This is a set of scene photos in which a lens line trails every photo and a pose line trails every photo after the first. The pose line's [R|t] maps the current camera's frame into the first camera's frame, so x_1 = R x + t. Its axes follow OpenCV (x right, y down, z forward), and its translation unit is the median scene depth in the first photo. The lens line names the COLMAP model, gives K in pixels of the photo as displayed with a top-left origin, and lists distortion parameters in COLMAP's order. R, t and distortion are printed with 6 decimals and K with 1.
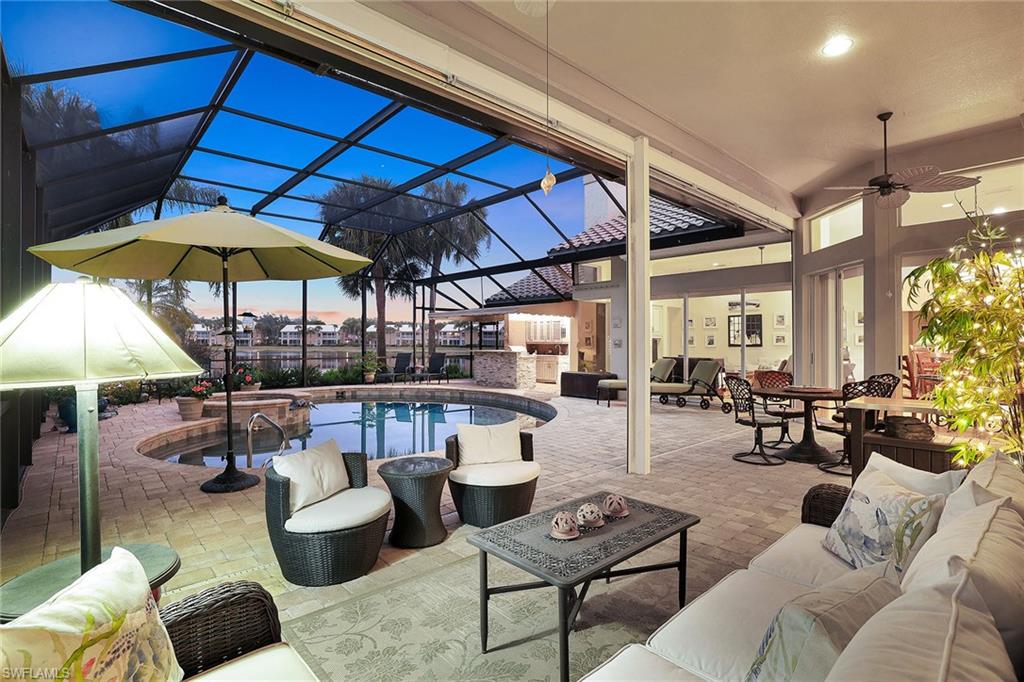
lens RADIAL K [[483.9, 0, 512.0], [0, 483.9, 341.0], [0, 0, 1]] dist [-0.001570, -0.000088]
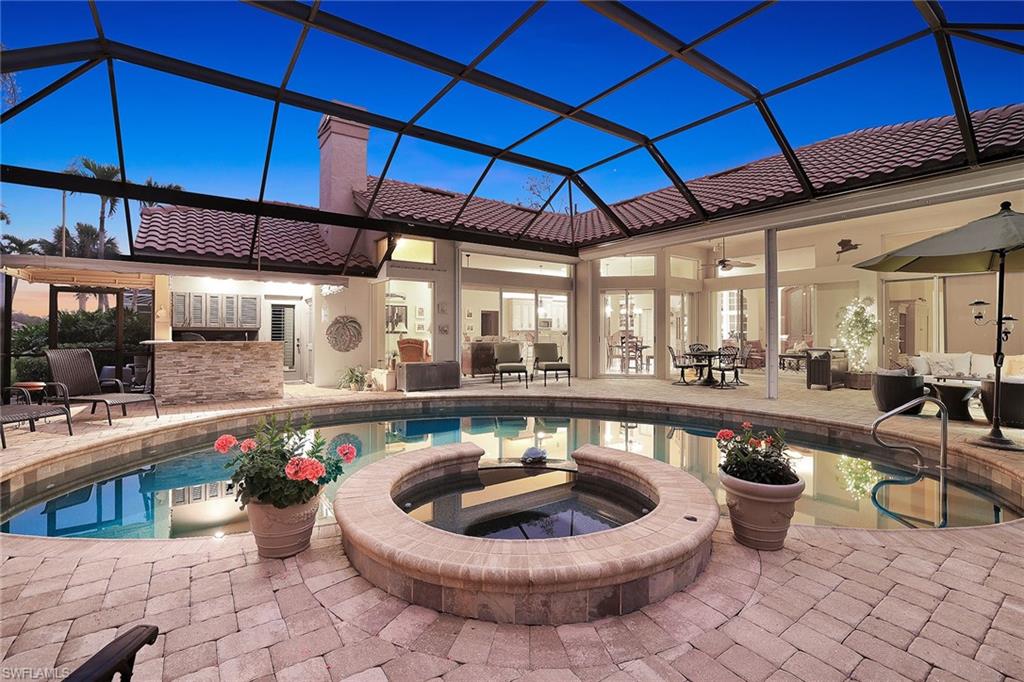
lens RADIAL K [[452.6, 0, 512.0], [0, 452.6, 341.0], [0, 0, 1]] dist [-0.047840, 0.018838]
pose [[0.118556, -0.017845, 0.992787, -0.577556], [-0.009837, 0.999768, 0.019145, 0.007139], [-0.992899, -0.012036, 0.118353, 0.643852]]
